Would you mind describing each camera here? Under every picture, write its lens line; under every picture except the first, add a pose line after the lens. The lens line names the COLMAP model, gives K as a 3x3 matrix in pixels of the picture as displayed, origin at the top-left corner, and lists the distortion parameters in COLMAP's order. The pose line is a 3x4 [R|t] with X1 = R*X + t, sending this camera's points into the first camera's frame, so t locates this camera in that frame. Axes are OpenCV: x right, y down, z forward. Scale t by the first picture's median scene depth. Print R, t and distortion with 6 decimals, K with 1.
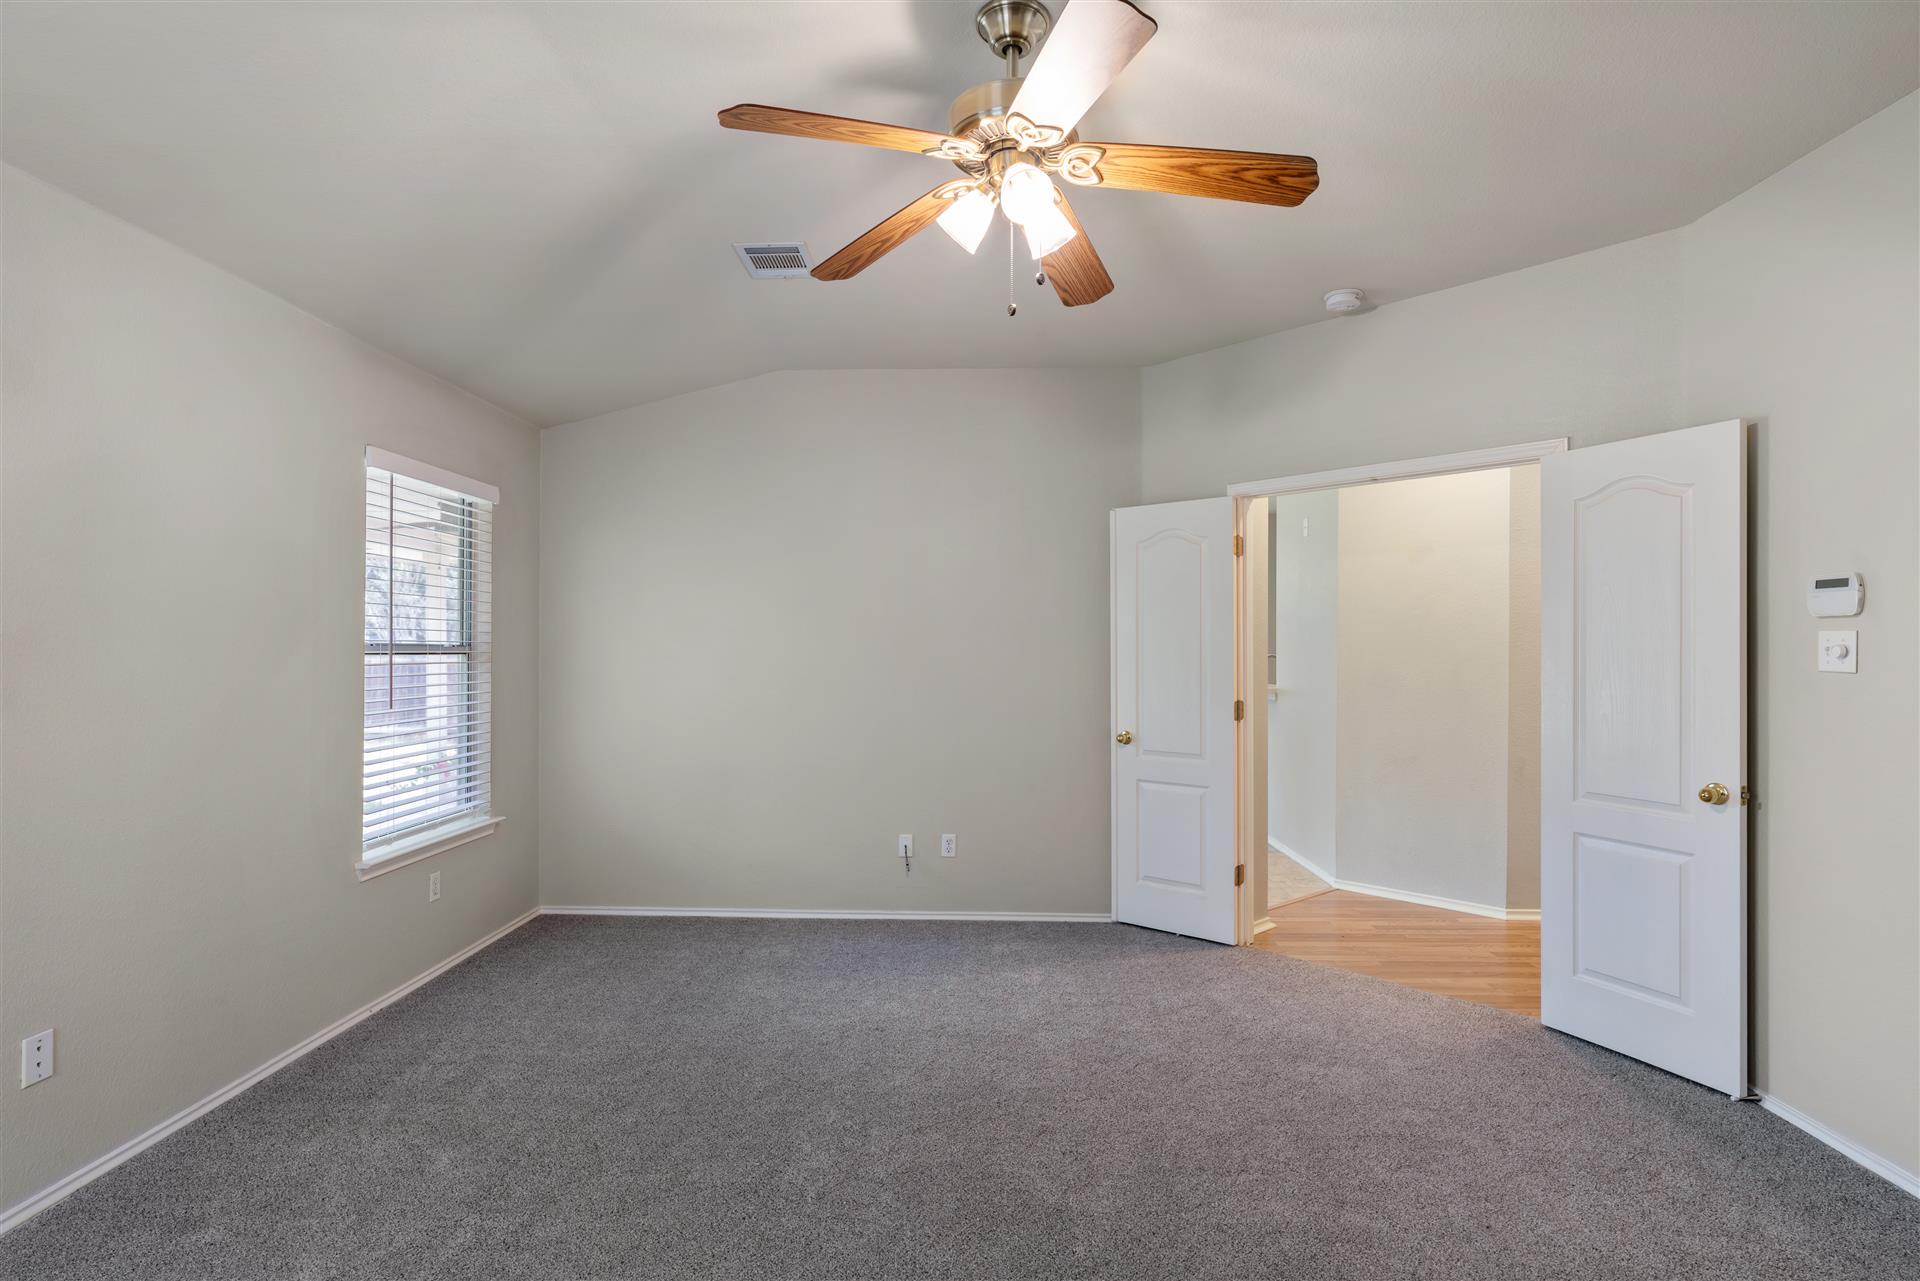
lens RADIAL K [[950.7, 0, 917.3], [0, 950.7, 646.2], [0, 0, 1]] dist [0.023830, 0.000415]
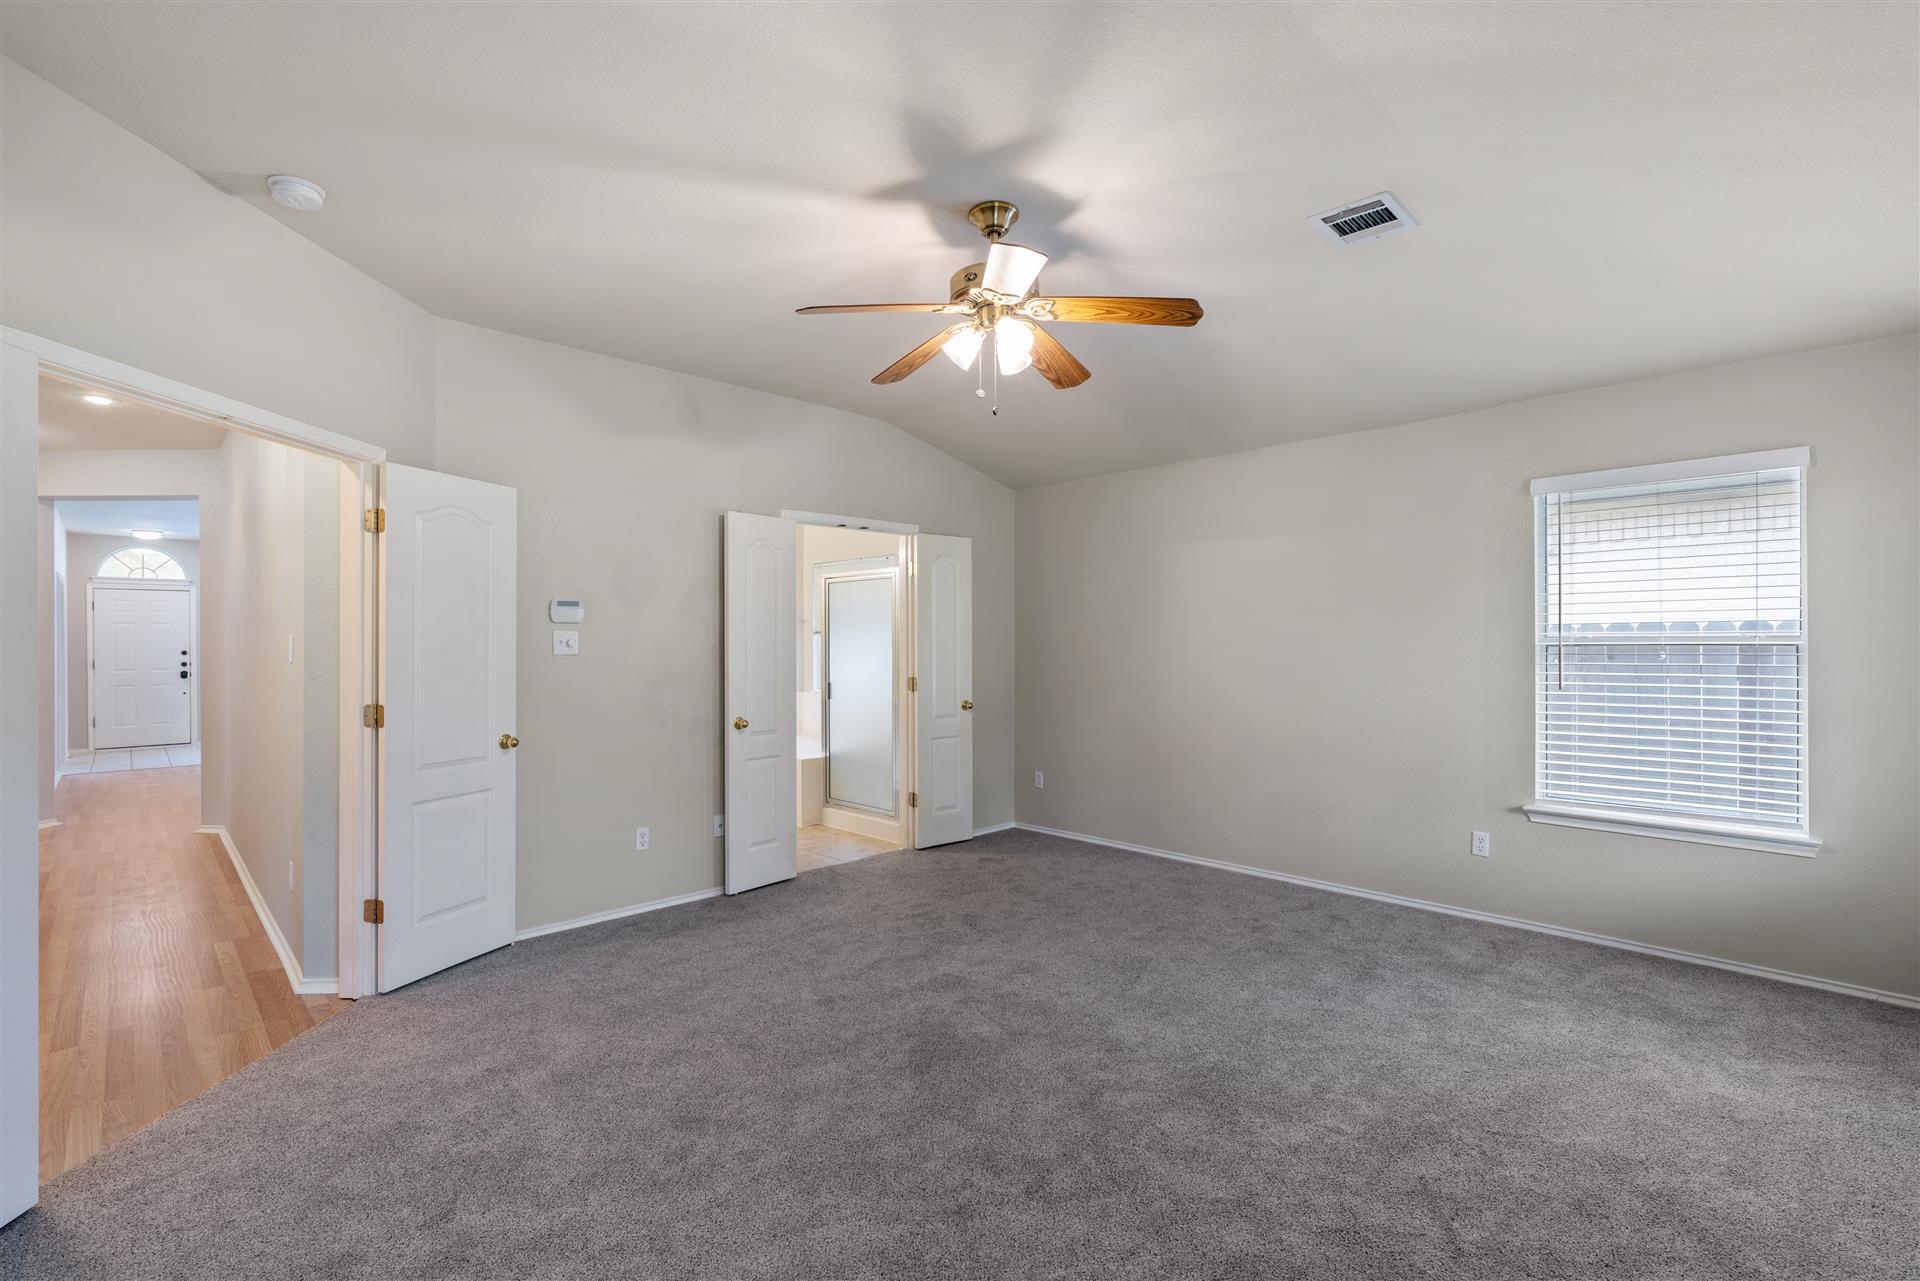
lens RADIAL K [[875.5, 0, 960.0], [0, 875.5, 640.5], [0, 0, 1]] dist [-0.000265, 0.000875]
pose [[-0.740747, 0.006604, 0.671752, -0.383094], [0.005842, 0.999977, -0.003389, 0.006572], [-0.671759, 0.001413, -0.740768, 1.032179]]
